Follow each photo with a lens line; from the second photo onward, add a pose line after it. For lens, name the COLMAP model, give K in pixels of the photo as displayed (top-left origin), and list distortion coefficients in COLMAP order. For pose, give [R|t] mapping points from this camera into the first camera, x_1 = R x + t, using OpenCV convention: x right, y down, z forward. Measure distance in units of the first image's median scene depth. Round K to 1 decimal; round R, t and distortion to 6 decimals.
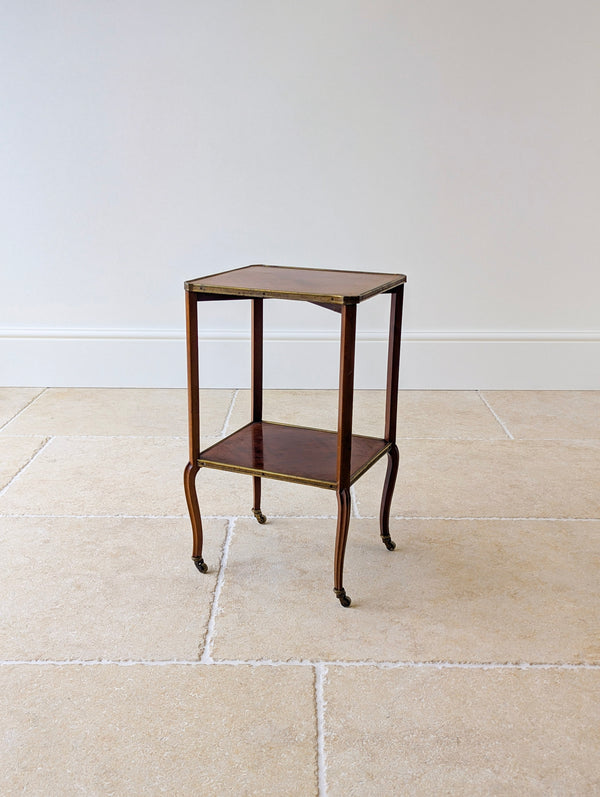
lens RADIAL K [[866.1, 0, 298.2], [0, 866.1, 387.5], [0, 0, 1]] dist [0.017381, 0.016938]
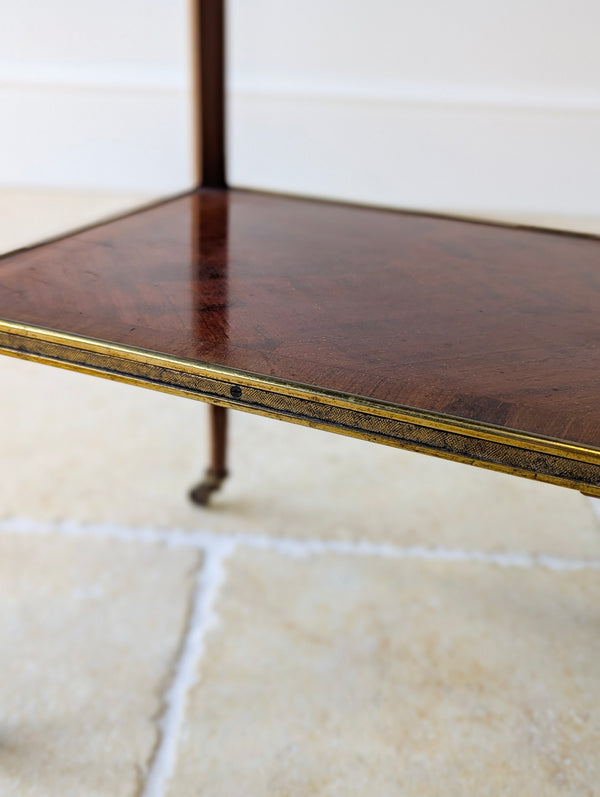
lens RADIAL K [[885.6, 0, 301.9], [0, 885.6, 386.6], [0, 0, 1]] dist [0.029368, 0.002206]
pose [[0.997878, 0.058006, -0.029579, -0.046800], [-0.053000, 0.987491, 0.148503, 0.054857], [0.037823, -0.146621, 0.988469, 0.812676]]
